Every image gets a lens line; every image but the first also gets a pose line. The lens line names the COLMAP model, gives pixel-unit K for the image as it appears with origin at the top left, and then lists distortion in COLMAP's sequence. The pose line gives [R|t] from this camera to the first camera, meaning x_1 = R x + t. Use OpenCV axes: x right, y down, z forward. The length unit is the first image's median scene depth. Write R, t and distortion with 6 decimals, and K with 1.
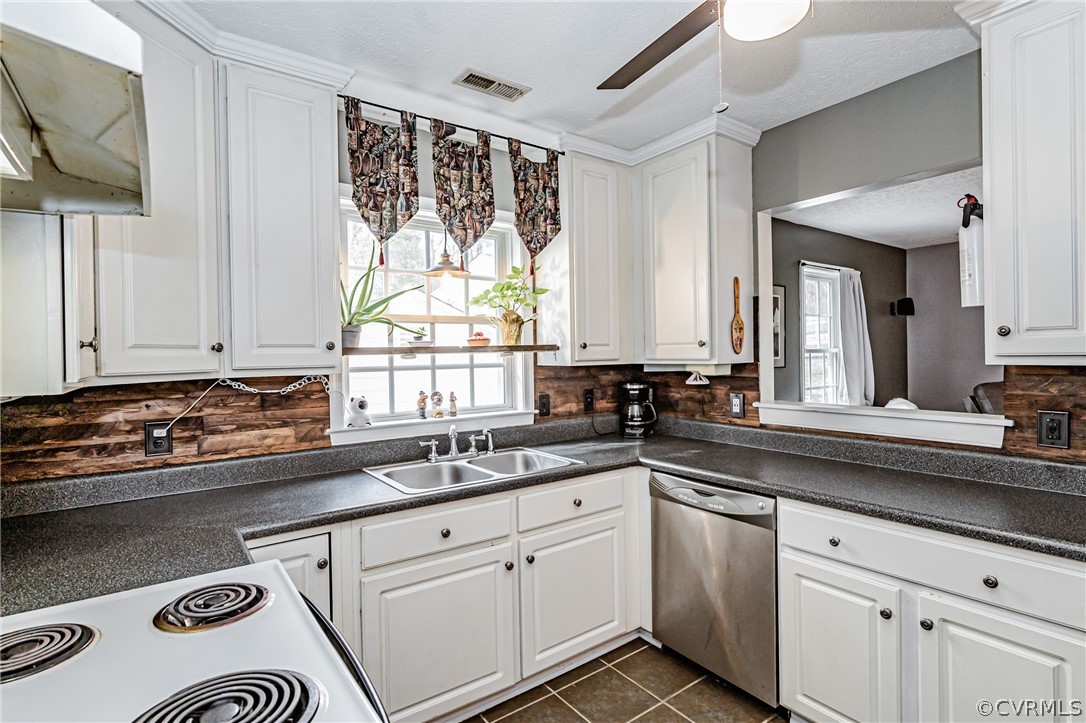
lens RADIAL K [[527.7, 0, 541.4], [0, 527.7, 358.5], [0, 0, 1]] dist [-0.000084, -0.000051]
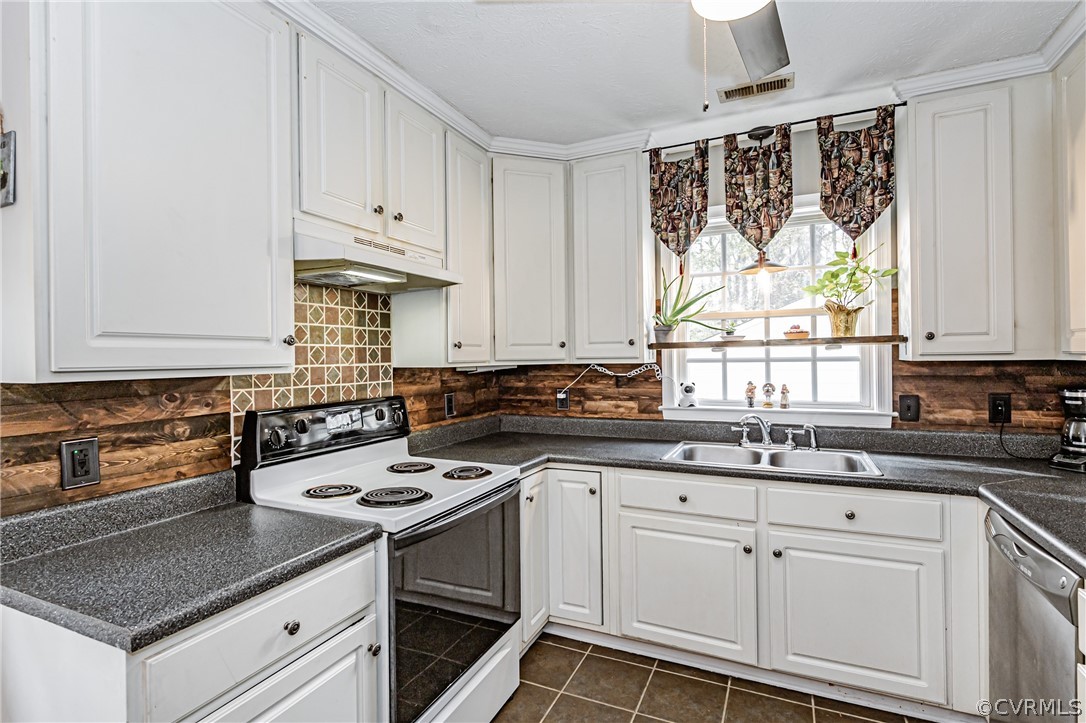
lens RADIAL K [[527.7, 0, 541.4], [0, 527.7, 358.5], [0, 0, 1]] dist [-0.000084, -0.000051]
pose [[0.488056, 0.015652, -0.872672, 0.553990], [-0.000166, 0.999841, 0.017840, -0.005017], [0.872812, -0.008562, 0.487981, 0.110564]]
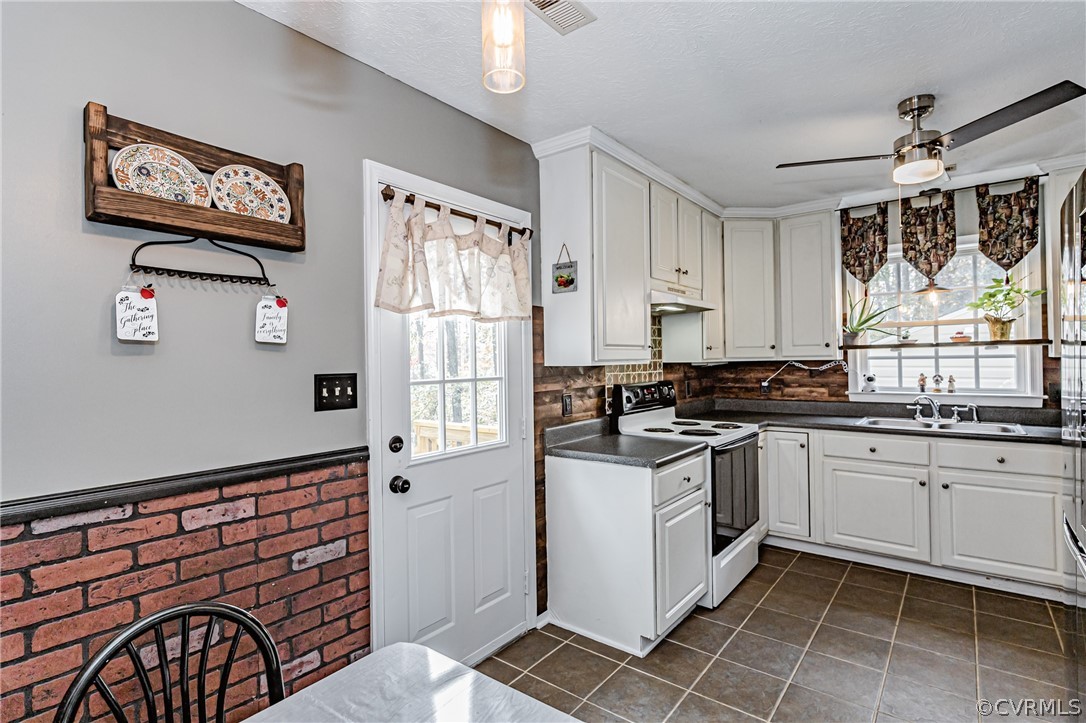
lens RADIAL K [[529.8, 0, 540.4], [0, 529.8, 355.8], [0, 0, 1]] dist [-0.000811, -0.000255]
pose [[0.270363, 0.008499, -0.962721, 0.978306], [0.005683, 0.999930, 0.010424, -0.008444], [0.962742, -0.008290, 0.270296, -0.444769]]
